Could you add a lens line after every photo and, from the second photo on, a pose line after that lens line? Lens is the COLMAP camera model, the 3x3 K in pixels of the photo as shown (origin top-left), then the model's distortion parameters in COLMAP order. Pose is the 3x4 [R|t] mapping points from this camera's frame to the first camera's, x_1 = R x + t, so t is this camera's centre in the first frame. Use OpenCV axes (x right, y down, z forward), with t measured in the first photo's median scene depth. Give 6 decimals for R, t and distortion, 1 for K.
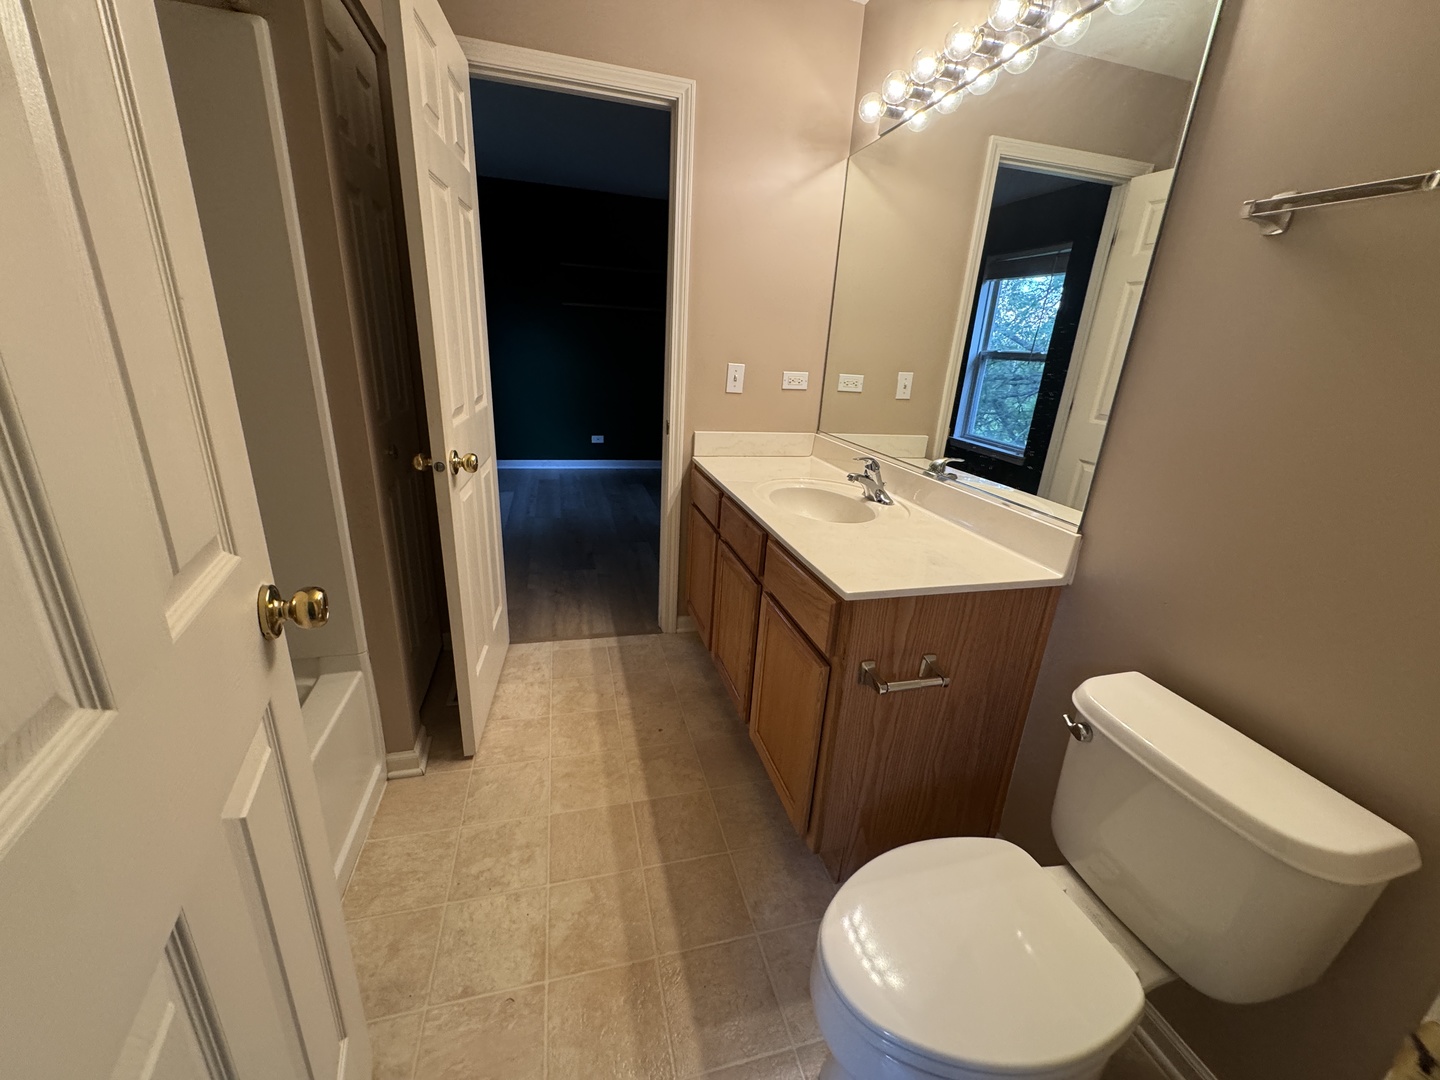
lens RADIAL K [[576.1, 0, 722.2], [0, 576.1, 535.6], [0, 0, 1]] dist [0.001127, -0.000284]
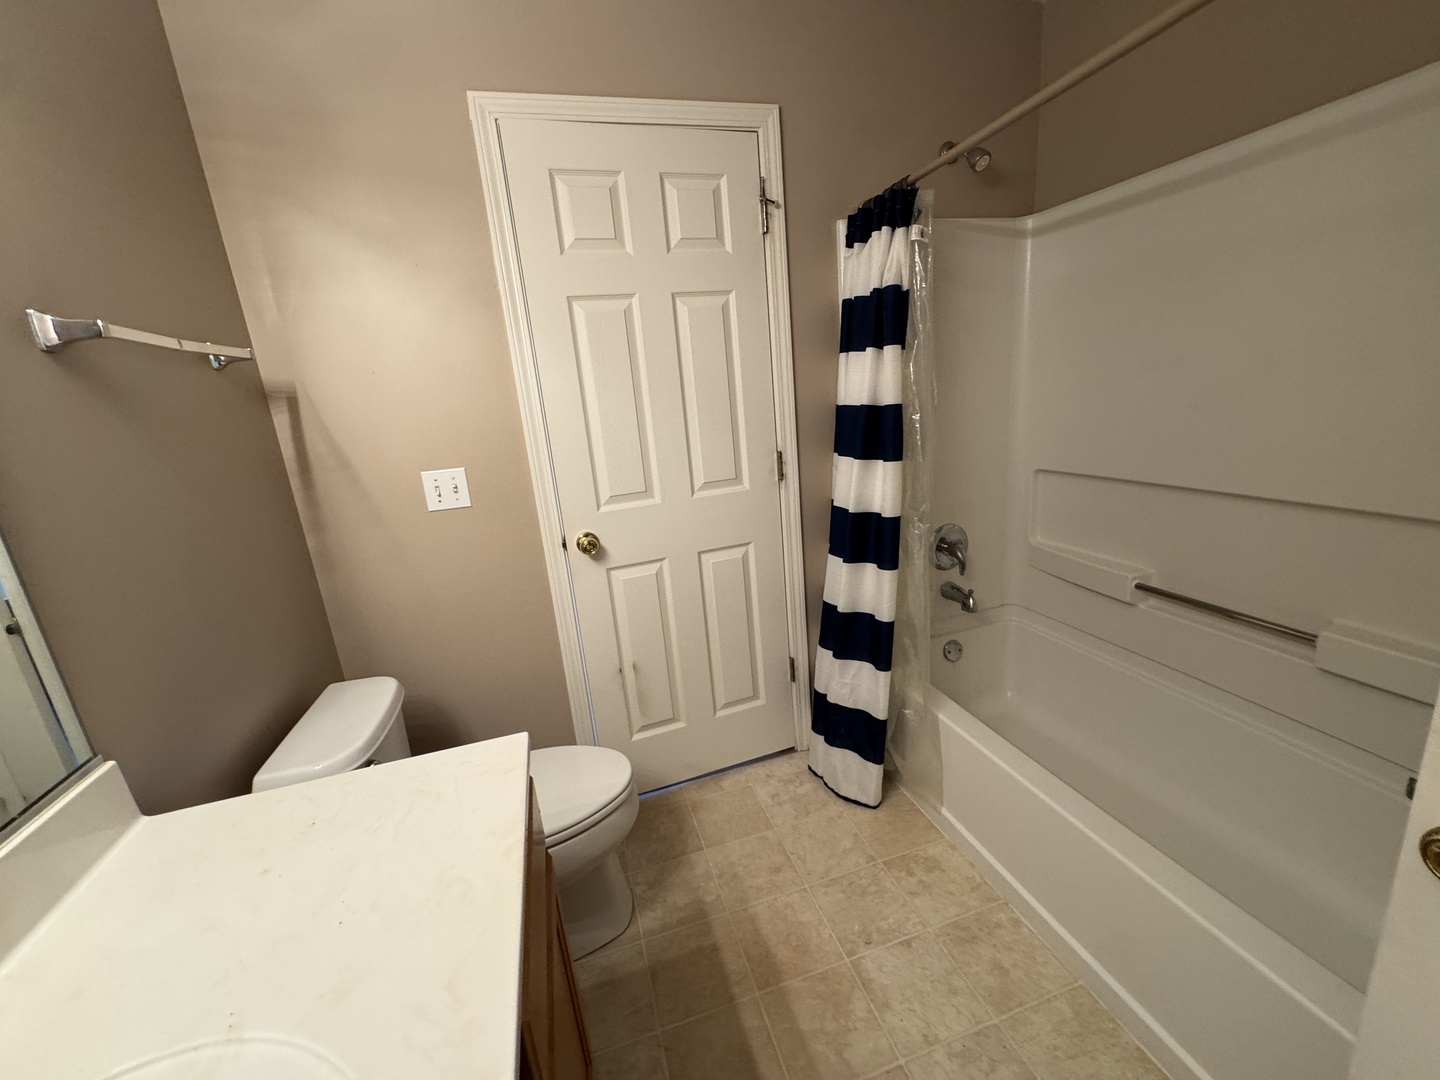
lens RADIAL K [[576.1, 0, 723.1], [0, 576.1, 542.0], [0, 0, 1]] dist [0.001127, -0.000284]
pose [[-0.999036, 0.040618, -0.016629, -0.067605], [0.024784, 0.834768, 0.550044, -0.544130], [0.036223, 0.549102, -0.834970, 1.428848]]
